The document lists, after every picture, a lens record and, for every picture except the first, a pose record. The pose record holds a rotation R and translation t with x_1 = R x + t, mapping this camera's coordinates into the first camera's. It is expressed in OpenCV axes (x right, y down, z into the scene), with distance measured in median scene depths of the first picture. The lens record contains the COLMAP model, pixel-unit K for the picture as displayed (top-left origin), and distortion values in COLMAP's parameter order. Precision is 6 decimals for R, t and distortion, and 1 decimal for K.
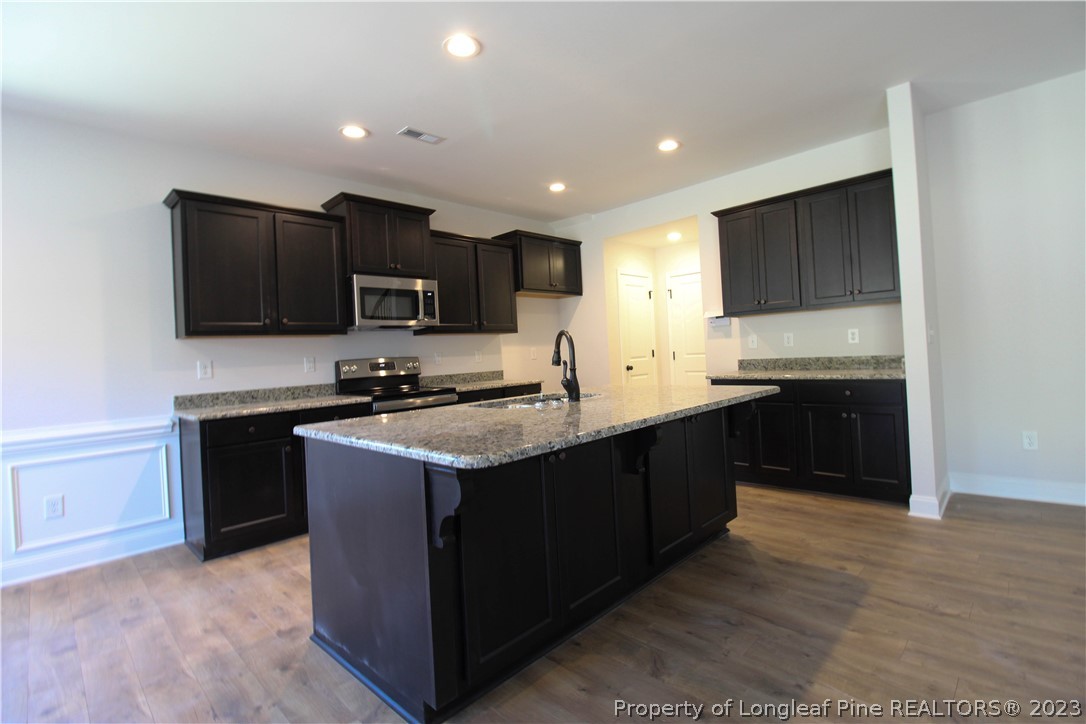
lens RADIAL K [[502.3, 0, 551.2], [0, 502.3, 351.2], [0, 0, 1]] dist [-0.003736, -0.010857]
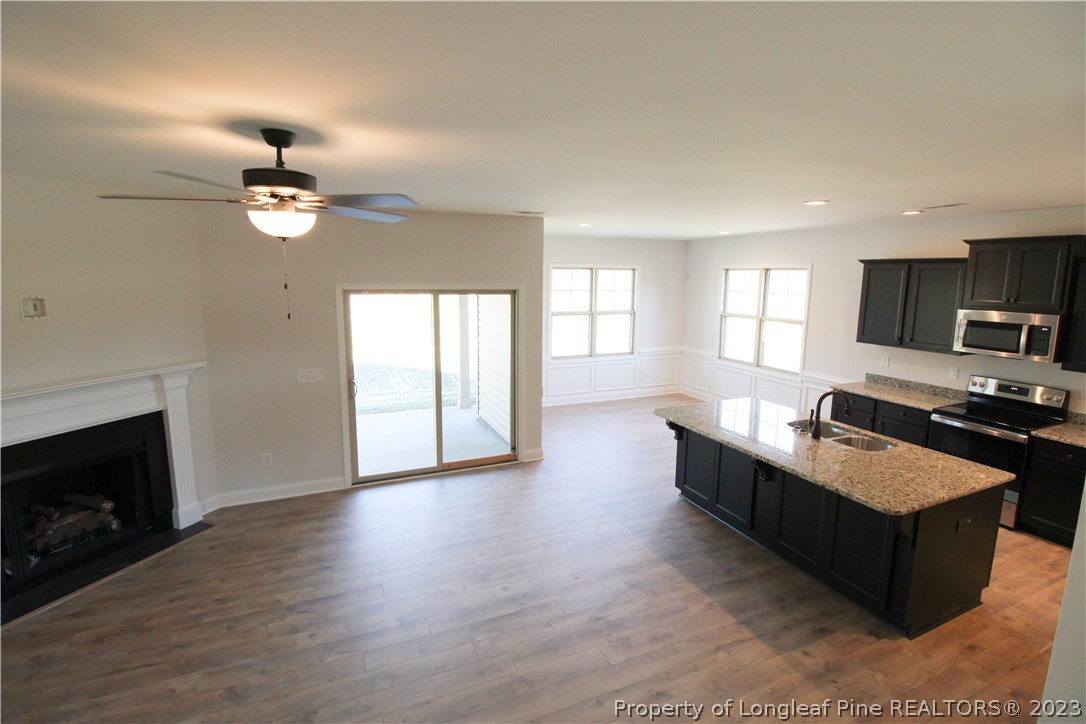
lens RADIAL K [[502.3, 0, 545.8], [0, 502.3, 347.3], [0, 0, 1]] dist [-0.003736, -0.010857]
pose [[-0.383536, 0.181657, -0.905484, 1.898783], [0.013383, 0.981454, 0.191229, -0.528412], [0.923429, 0.061225, -0.378855, 0.930922]]
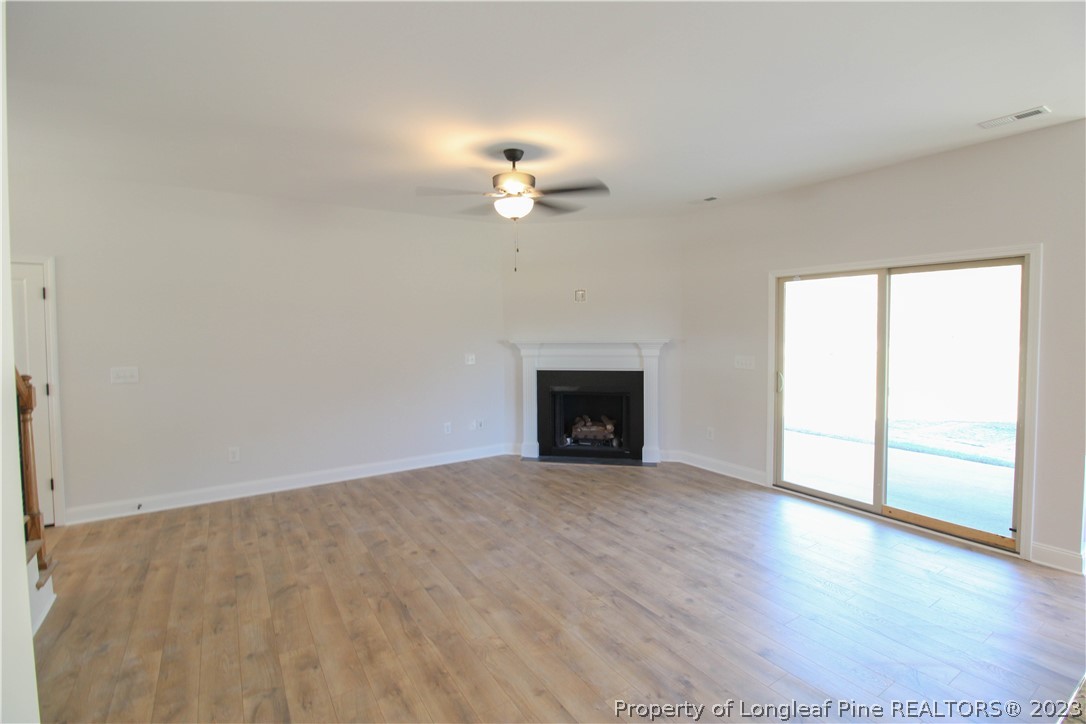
lens RADIAL K [[502.3, 0, 551.2], [0, 502.3, 345.7], [0, 0, 1]] dist [-0.003736, -0.010857]
pose [[-0.973305, 0.053151, 0.223274, 0.724683], [0.060086, 0.997895, 0.024377, -0.199795], [-0.221509, 0.037142, -0.974451, 1.545014]]
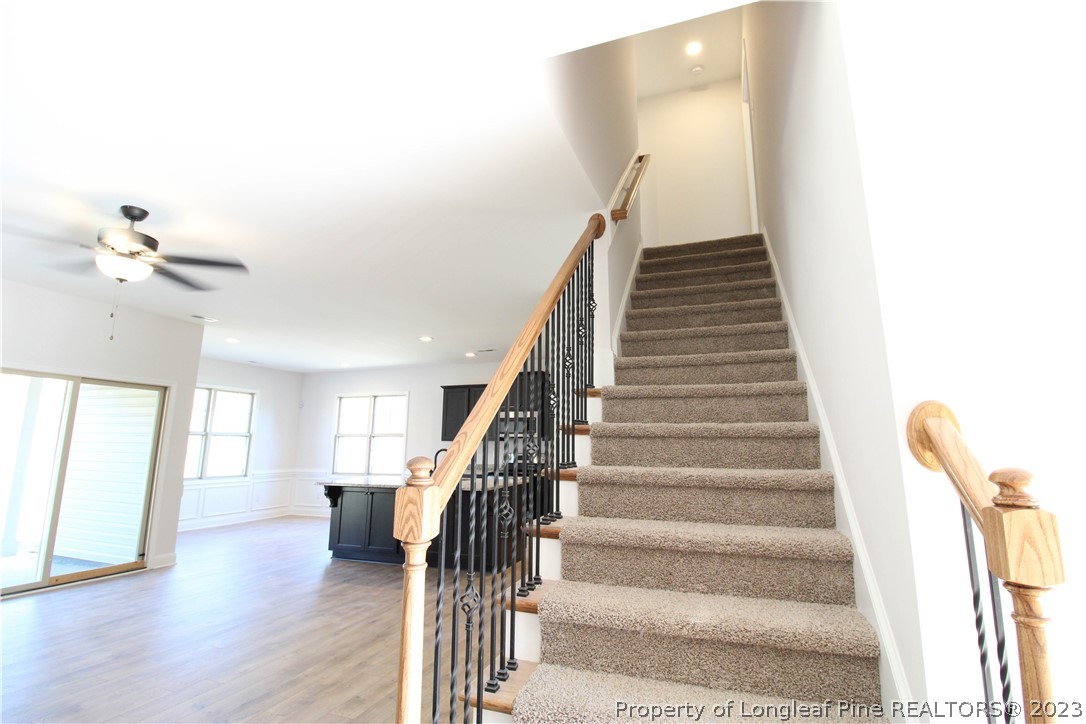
lens RADIAL K [[502.3, 0, 551.0], [0, 502.3, 348.9], [0, 0, 1]] dist [-0.003736, -0.010857]
pose [[0.418436, -0.118246, -0.900516, 2.792002], [-0.021244, 0.989943, -0.139860, -0.218436], [0.907998, 0.077653, 0.411716, 0.563366]]
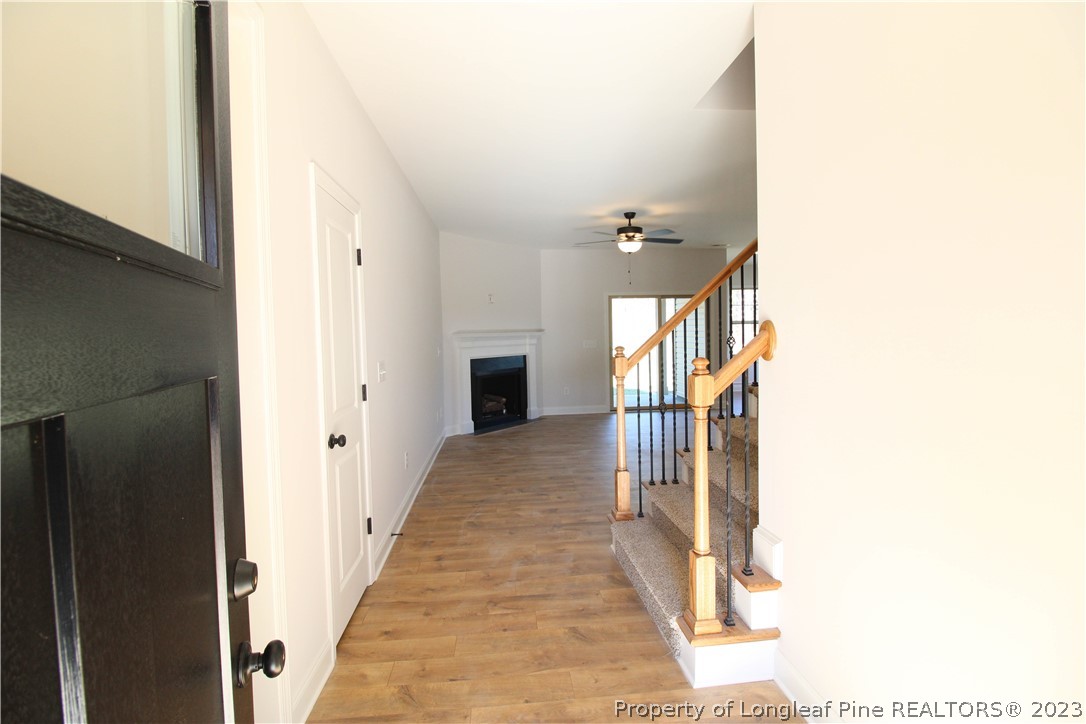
lens RADIAL K [[502.3, 0, 540.2], [0, 502.3, 338.3], [0, 0, 1]] dist [-0.003736, -0.010857]
pose [[-0.657843, 0.076665, -0.749243, 3.429338], [0.059185, 0.996991, 0.050051, -0.274202], [0.750826, -0.011418, -0.660401, 1.414226]]
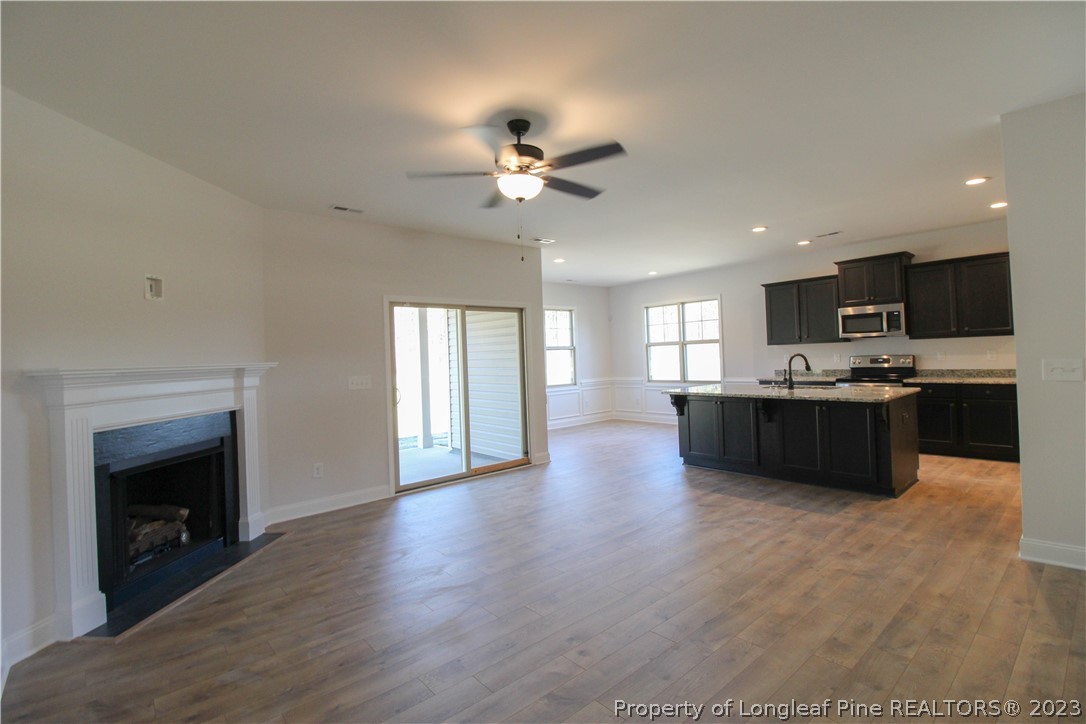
lens RADIAL K [[502.3, 0, 548.3], [0, 502.3, 349.8], [0, 0, 1]] dist [-0.003736, -0.010857]
pose [[-0.081654, 0.043475, -0.995712, 2.476419], [0.044599, 0.998207, 0.039926, -0.214450], [0.995662, -0.041148, -0.083446, 0.225454]]
